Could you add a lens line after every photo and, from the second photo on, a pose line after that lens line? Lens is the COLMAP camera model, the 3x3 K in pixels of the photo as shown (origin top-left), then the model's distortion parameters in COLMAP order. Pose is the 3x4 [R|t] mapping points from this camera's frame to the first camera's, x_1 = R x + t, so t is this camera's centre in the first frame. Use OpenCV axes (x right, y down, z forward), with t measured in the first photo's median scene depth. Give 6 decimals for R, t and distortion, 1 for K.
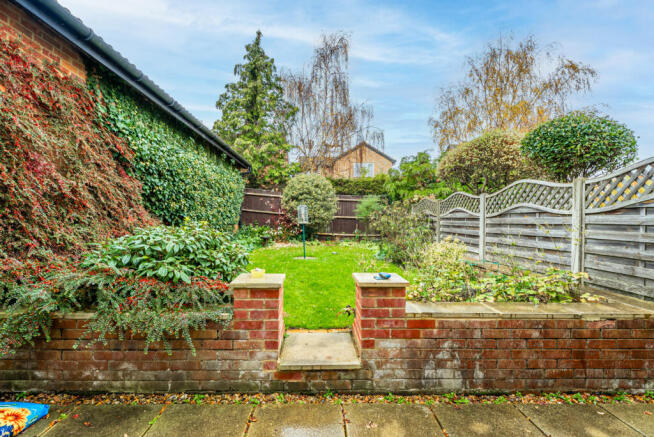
lens RADIAL K [[296.1, 0, 317.3], [0, 296.1, 219.0], [0, 0, 1]] dist [0.002234, 0.000542]
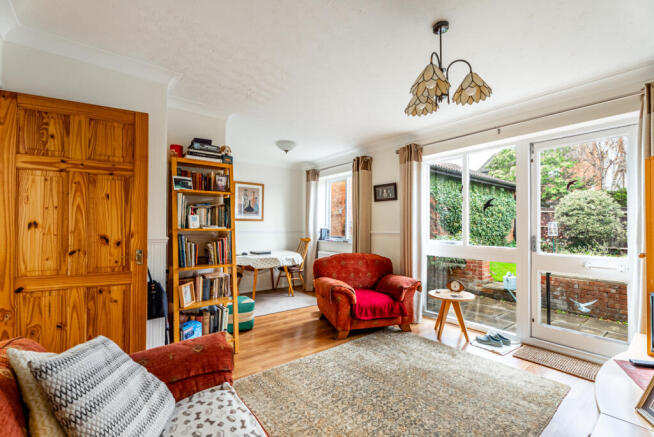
lens RADIAL K [[296.1, 0, 329.2], [0, 296.1, 224.4], [0, 0, 1]] dist [0.002234, 0.000542]
pose [[0.614895, -0.010669, -0.788537, 0.784027], [-0.005936, 0.999818, -0.018157, -0.013281], [0.788587, 0.015846, 0.614720, -1.221741]]
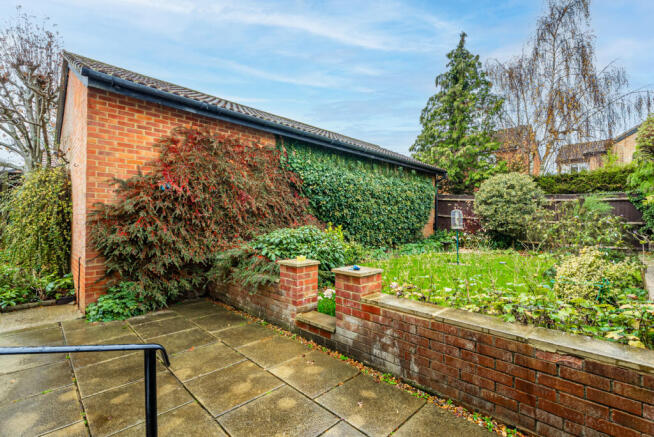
lens RADIAL K [[296.1, 0, 329.3], [0, 296.1, 220.7], [0, 0, 1]] dist [0.002234, 0.000542]
pose [[0.696812, -0.006592, -0.717223, 0.751856], [-0.002991, 0.999922, -0.012096, 0.003436], [0.717247, 0.010574, 0.696739, 0.017538]]
